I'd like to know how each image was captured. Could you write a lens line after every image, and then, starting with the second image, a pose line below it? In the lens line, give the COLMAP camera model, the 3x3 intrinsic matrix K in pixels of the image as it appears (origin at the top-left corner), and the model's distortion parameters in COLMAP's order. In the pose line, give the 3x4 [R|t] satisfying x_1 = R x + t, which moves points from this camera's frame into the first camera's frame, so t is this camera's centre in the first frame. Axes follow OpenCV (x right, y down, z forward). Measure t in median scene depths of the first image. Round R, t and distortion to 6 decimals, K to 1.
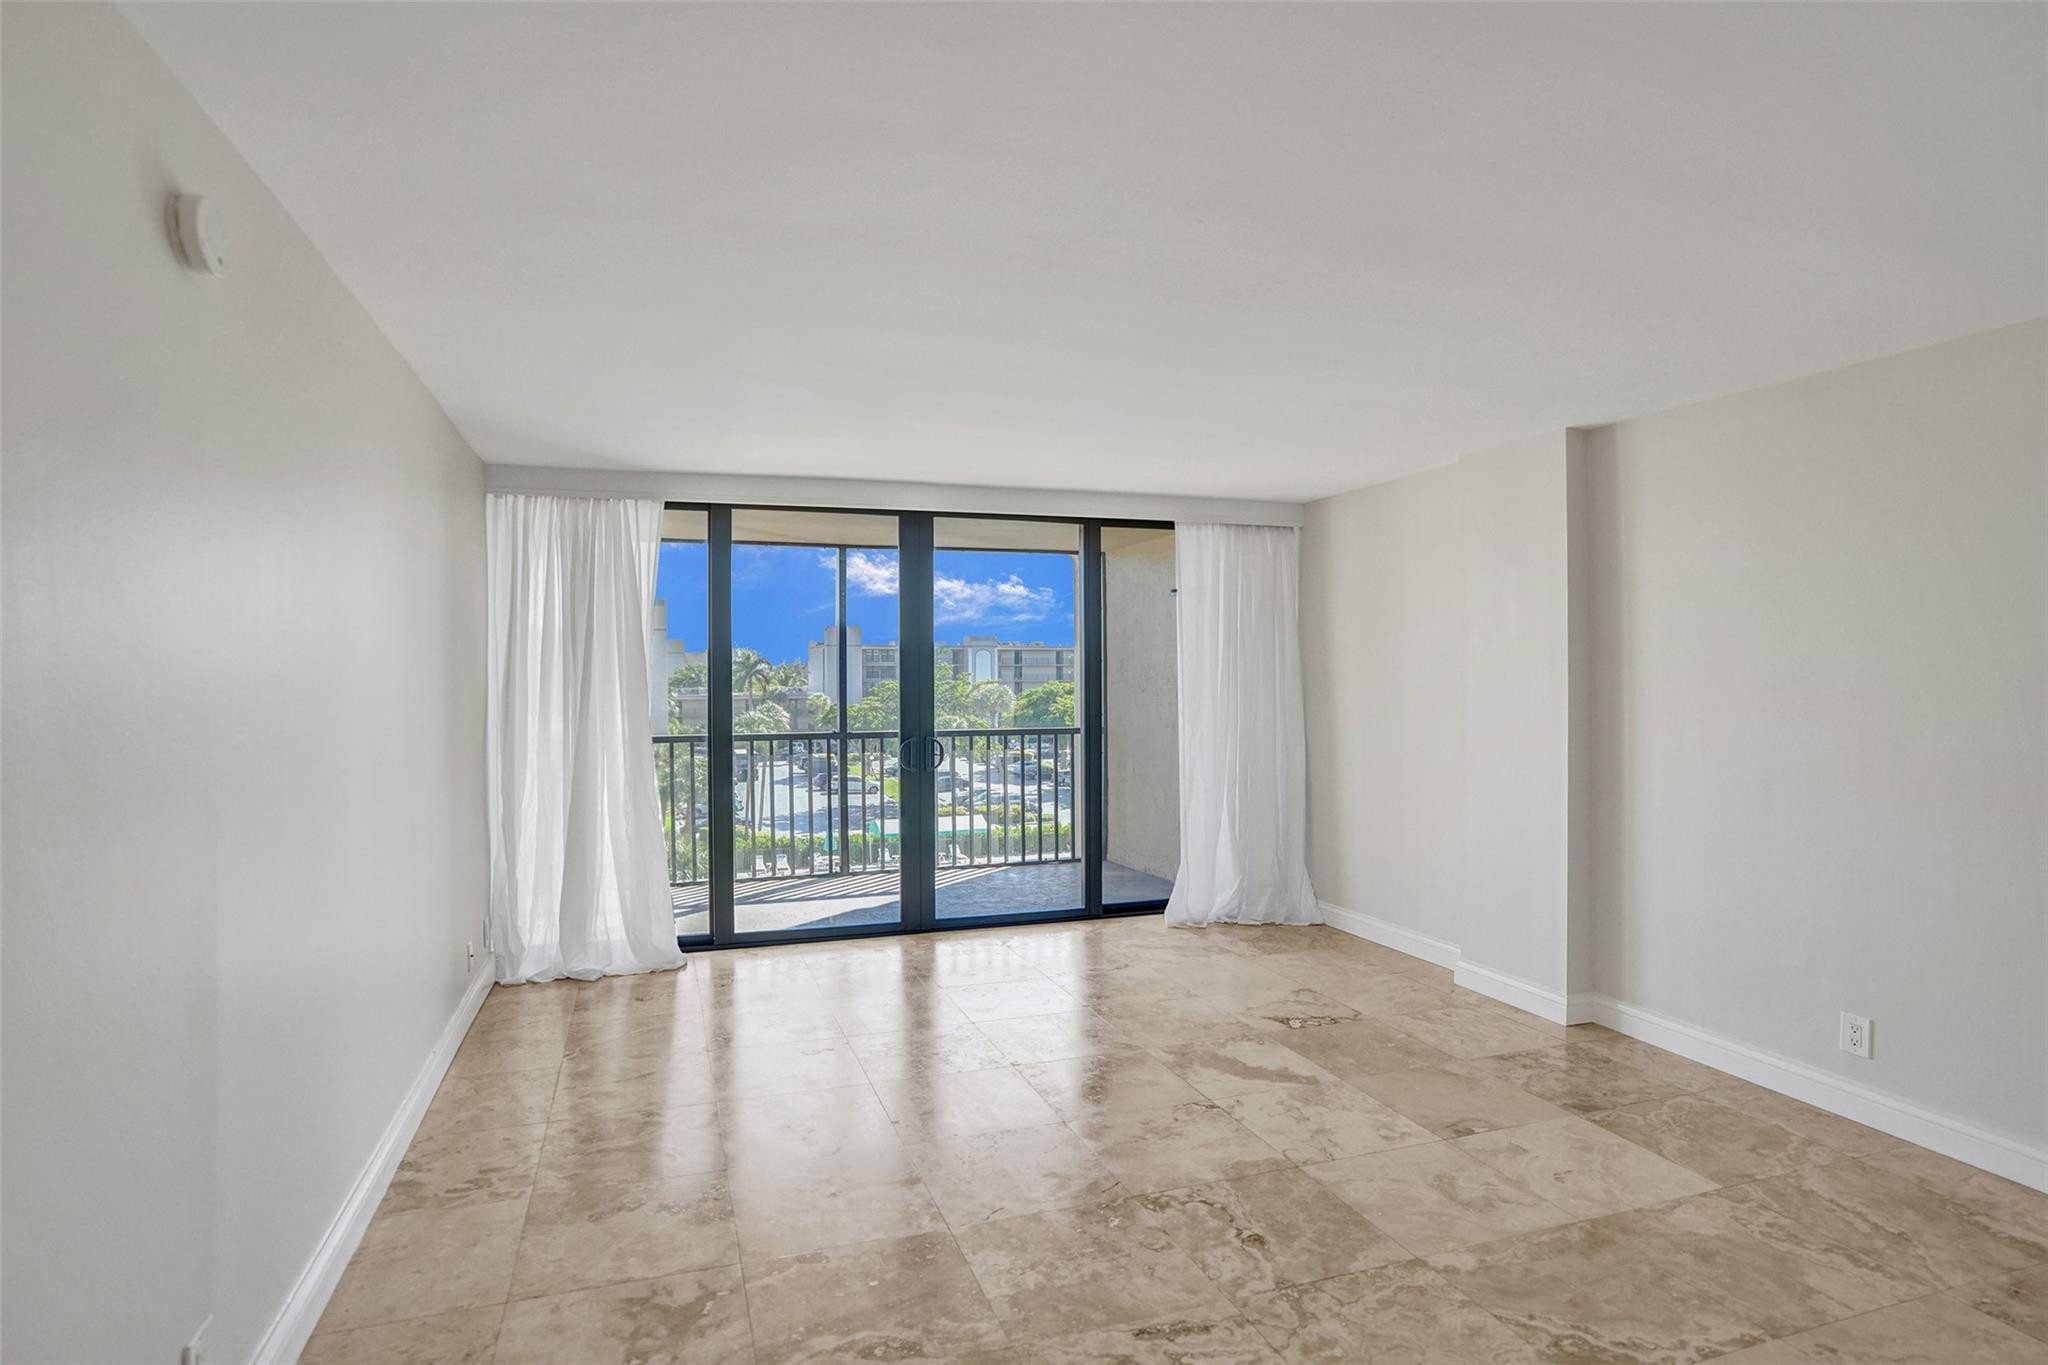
lens RADIAL K [[1076.6, 0, 1008.8], [0, 1076.6, 682.6], [0, 0, 1]] dist [-0.021075, 0.001355]
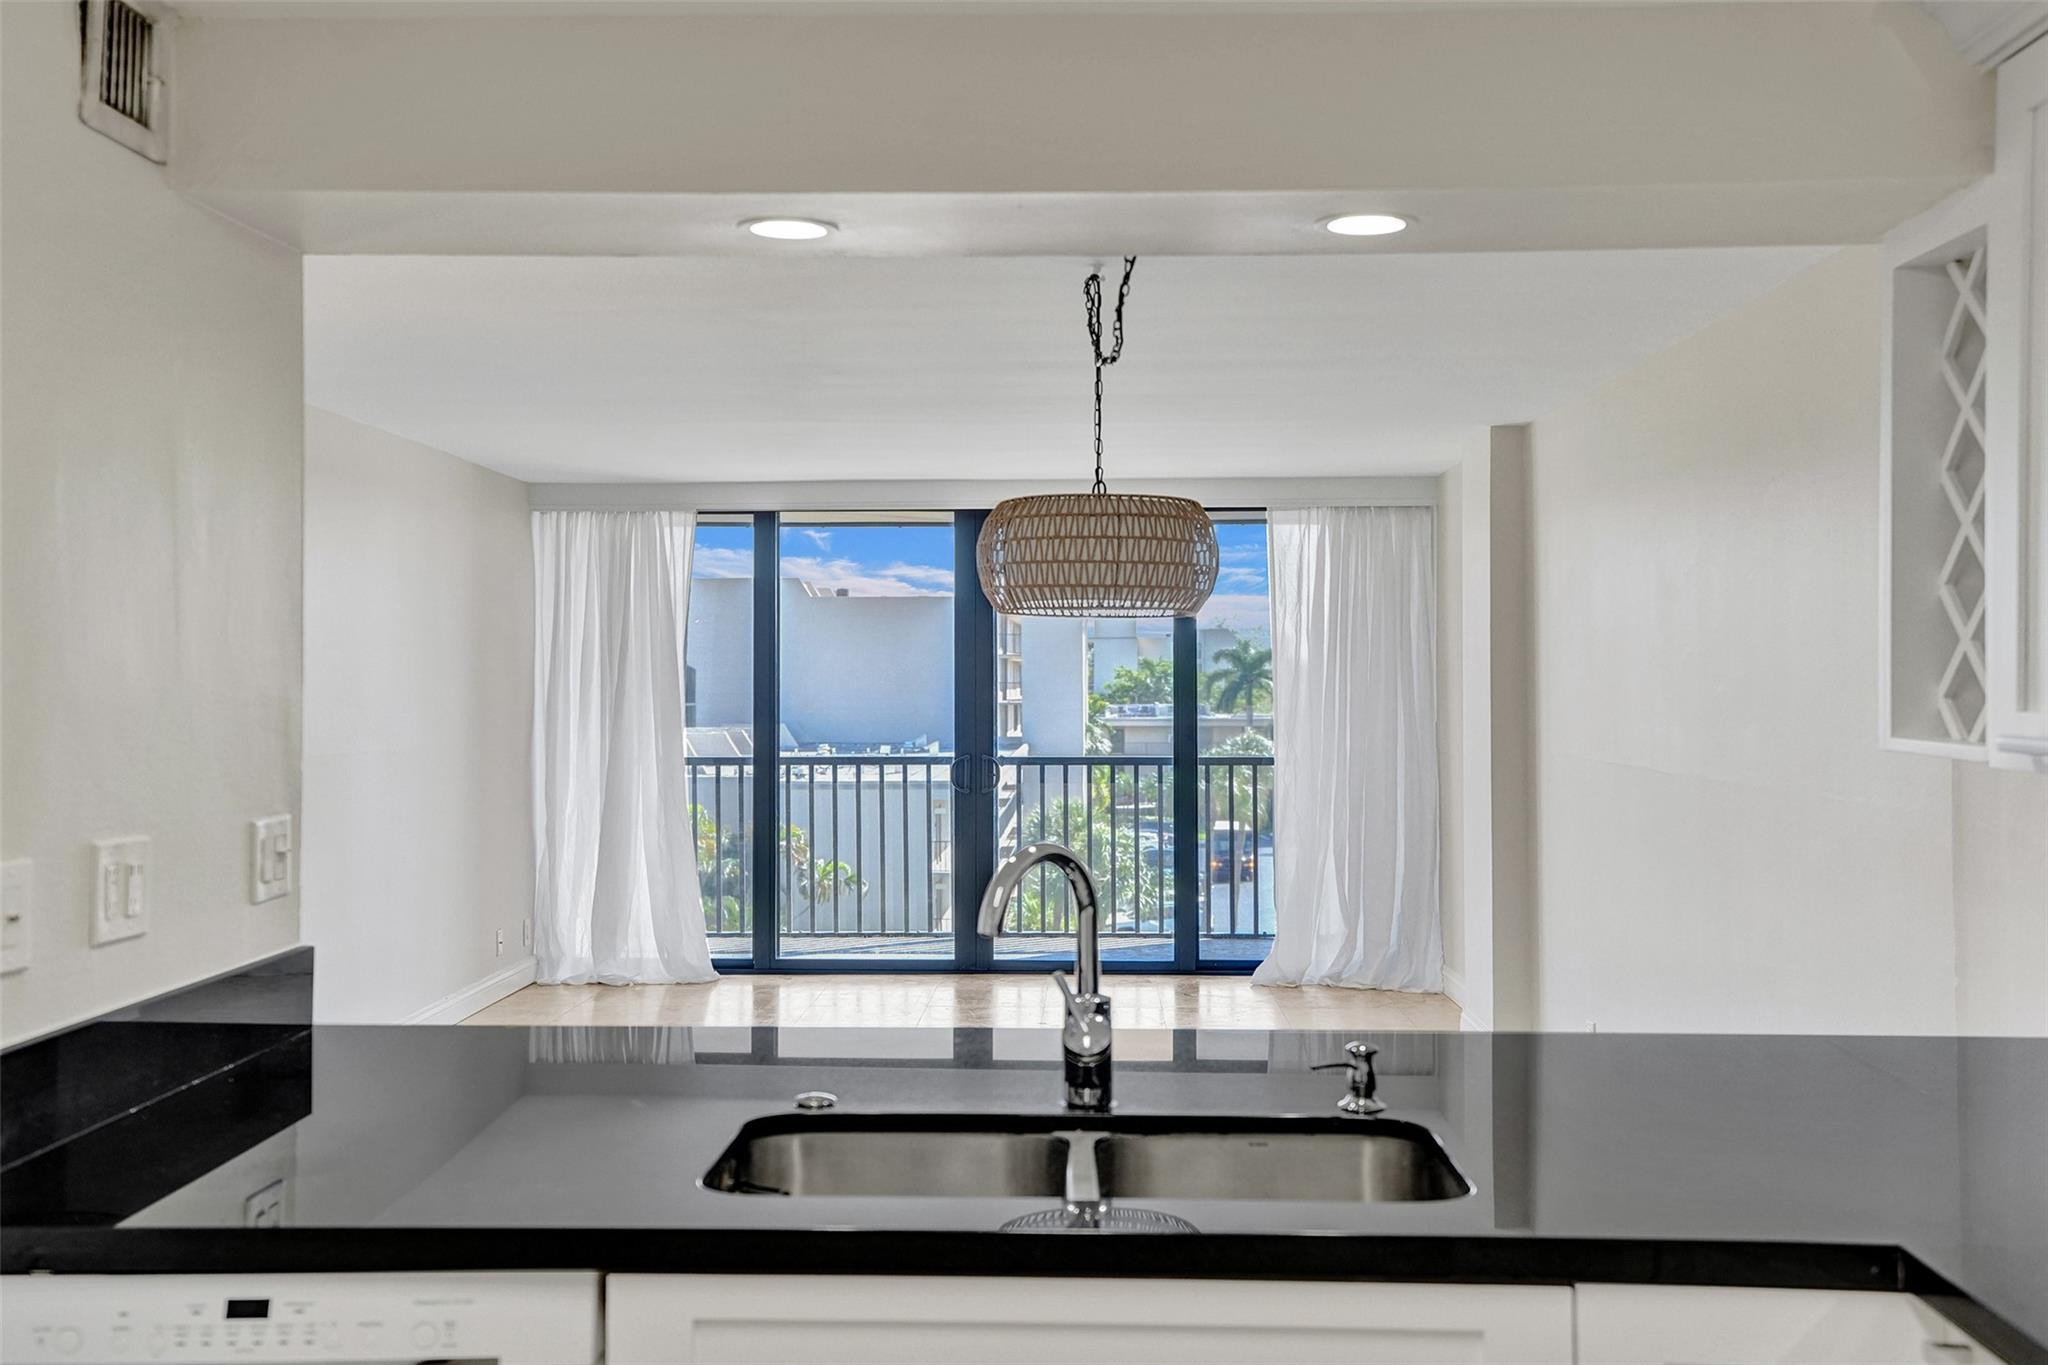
lens RADIAL K [[2171.8, 0, 1019.3], [0, 2171.8, 656.5], [0, 0, 1]] dist [0.082168, 0.011922]
pose [[0.935985, -0.000179, -0.352040, 0.682931], [-0.006259, 0.999833, -0.017151, -0.001651], [0.351984, 0.018257, 0.935828, -0.795754]]
